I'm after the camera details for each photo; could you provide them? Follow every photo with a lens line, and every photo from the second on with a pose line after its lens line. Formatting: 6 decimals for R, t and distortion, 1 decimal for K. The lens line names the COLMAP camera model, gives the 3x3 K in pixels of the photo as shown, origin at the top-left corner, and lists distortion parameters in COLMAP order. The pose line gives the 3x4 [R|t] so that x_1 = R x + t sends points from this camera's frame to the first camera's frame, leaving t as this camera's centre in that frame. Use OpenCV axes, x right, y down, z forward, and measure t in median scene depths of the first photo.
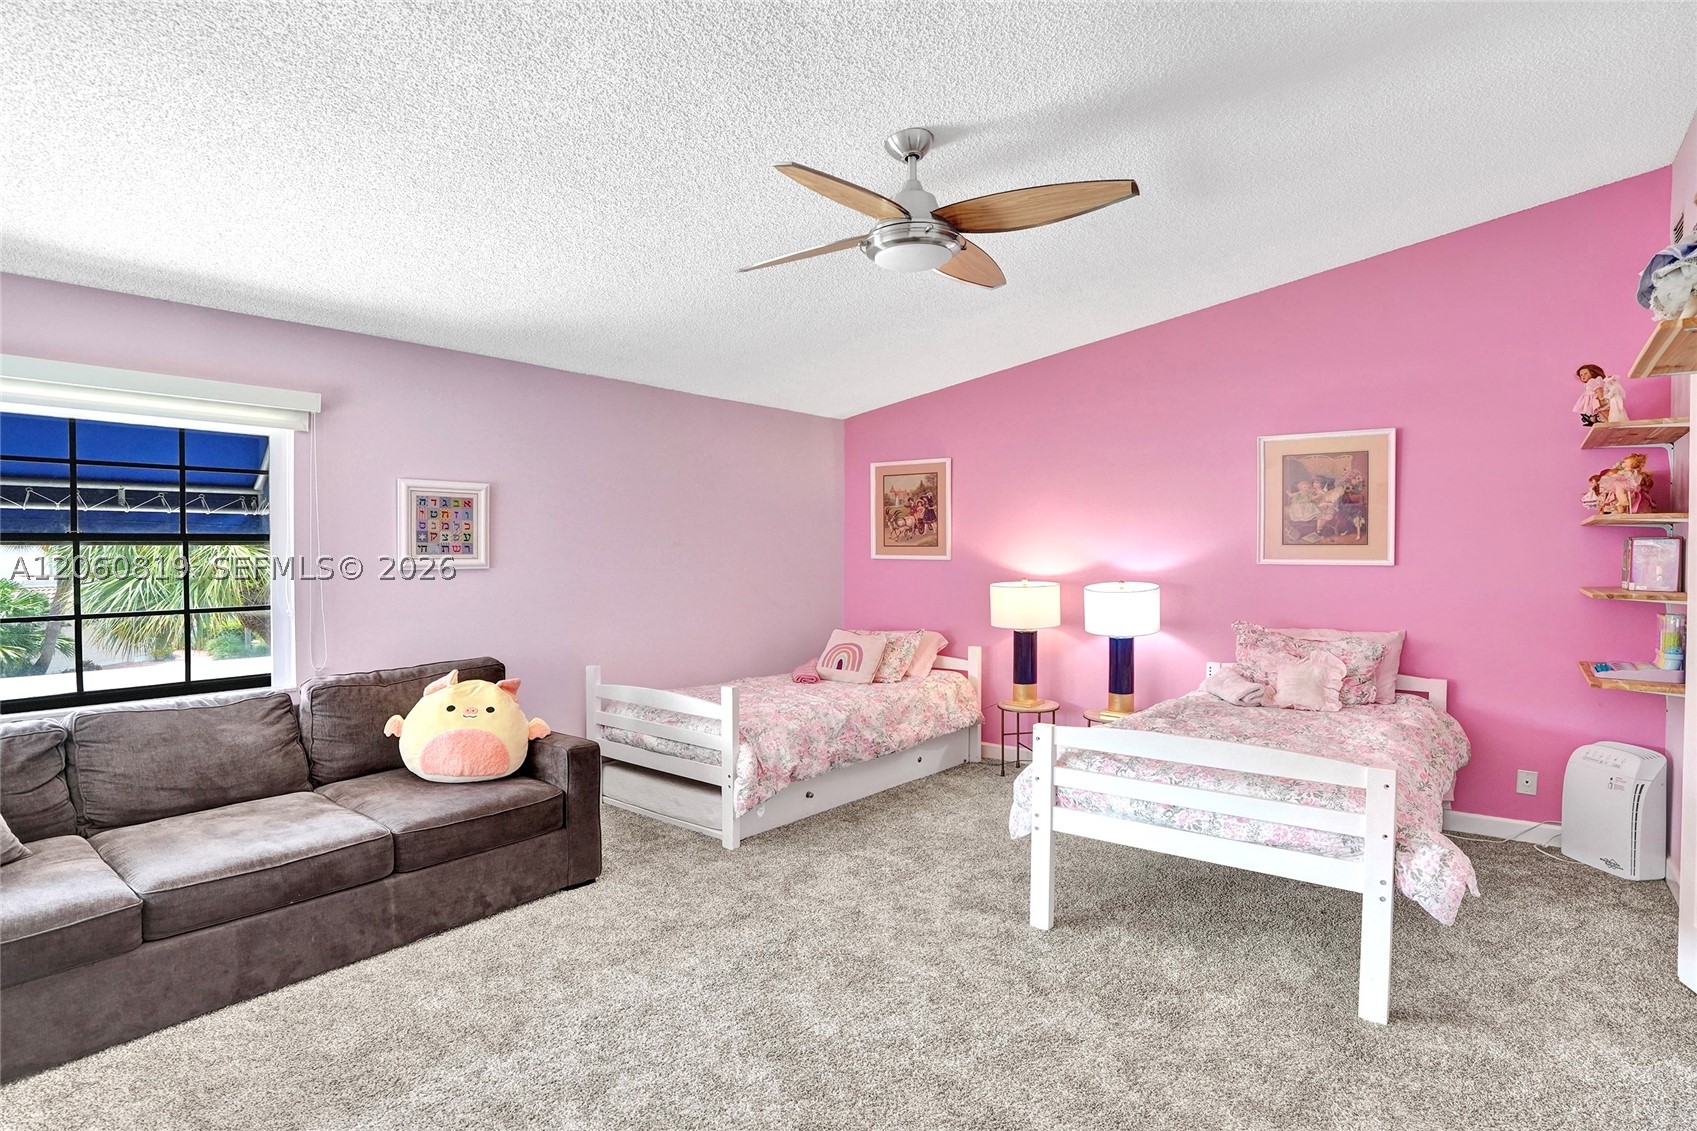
lens RADIAL K [[845.0, 0, 848.5], [0, 845.0, 565.5], [0, 0, 1]] dist [-0.074440, 0.025701]
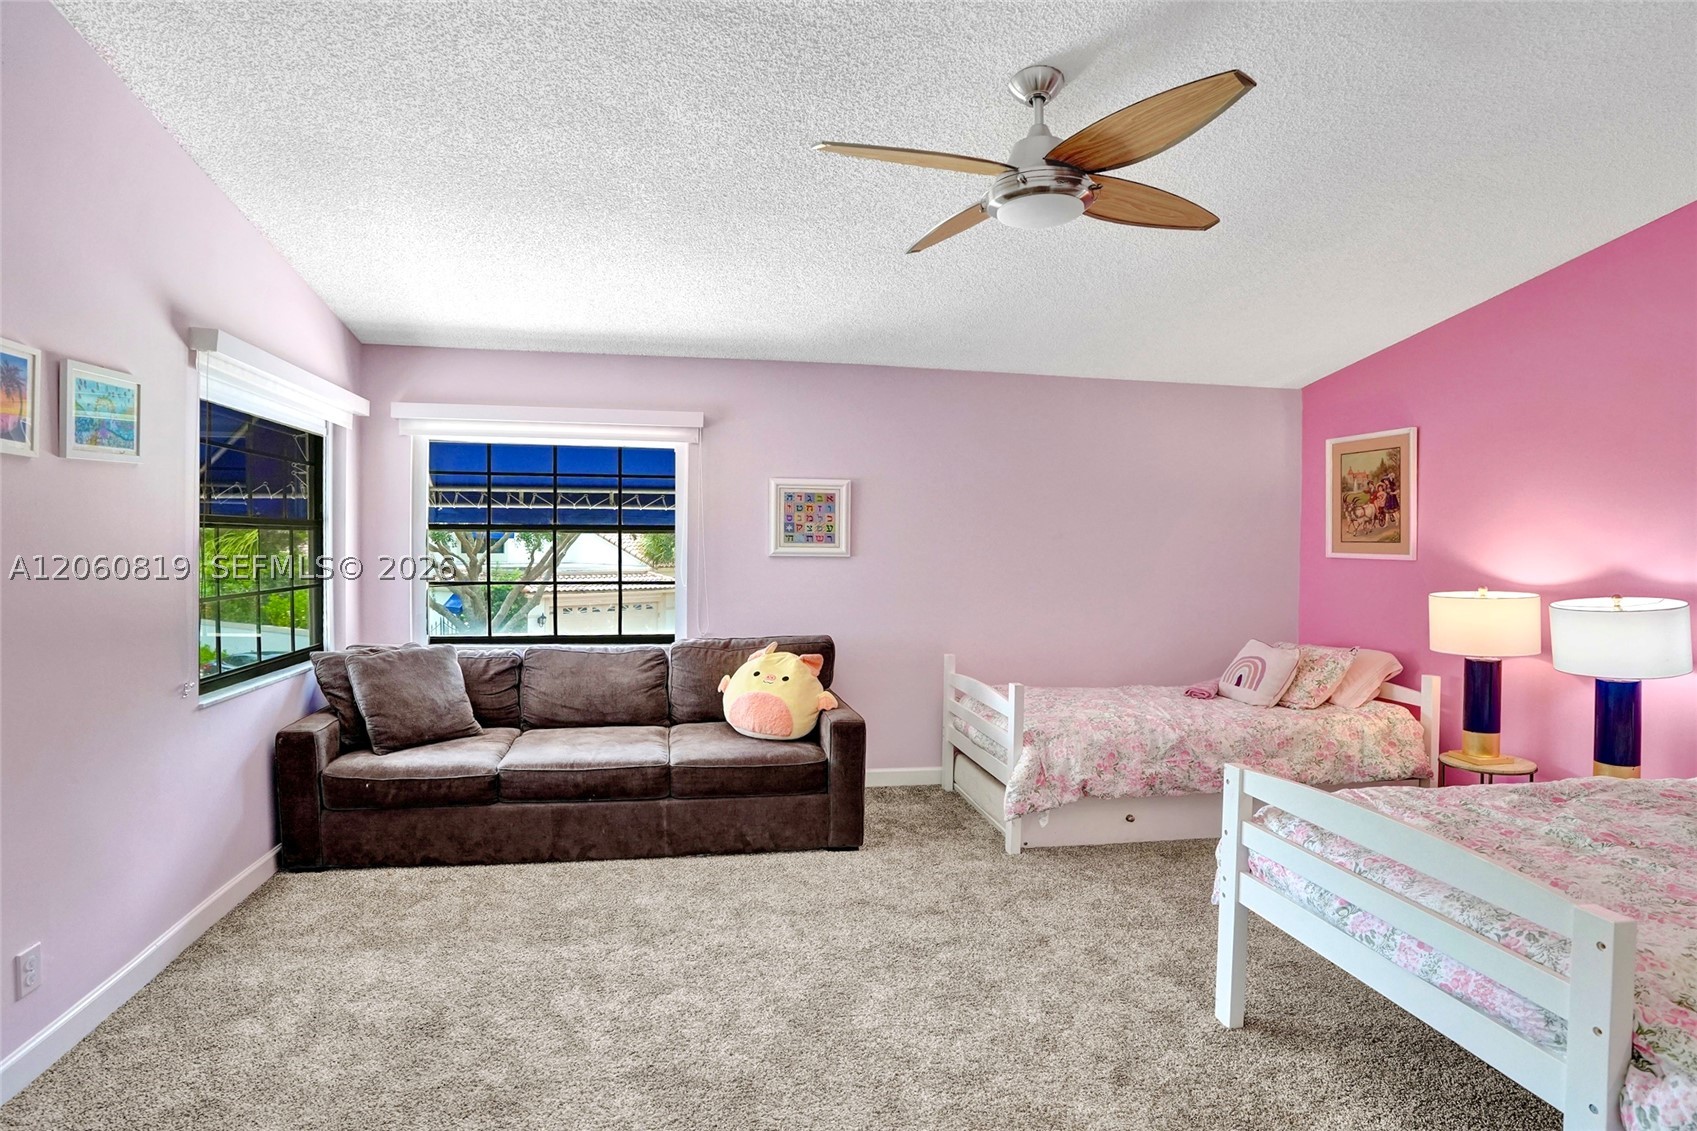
lens RADIAL K [[889.3, 0, 849.5], [0, 889.3, 559.9], [0, 0, 1]] dist [-0.080136, 0.032882]
pose [[0.764501, 0.021586, -0.644261, 0.410374], [-0.024161, 0.999696, 0.004824, 0.002828], [0.644169, 0.011878, 0.764791, 0.123220]]
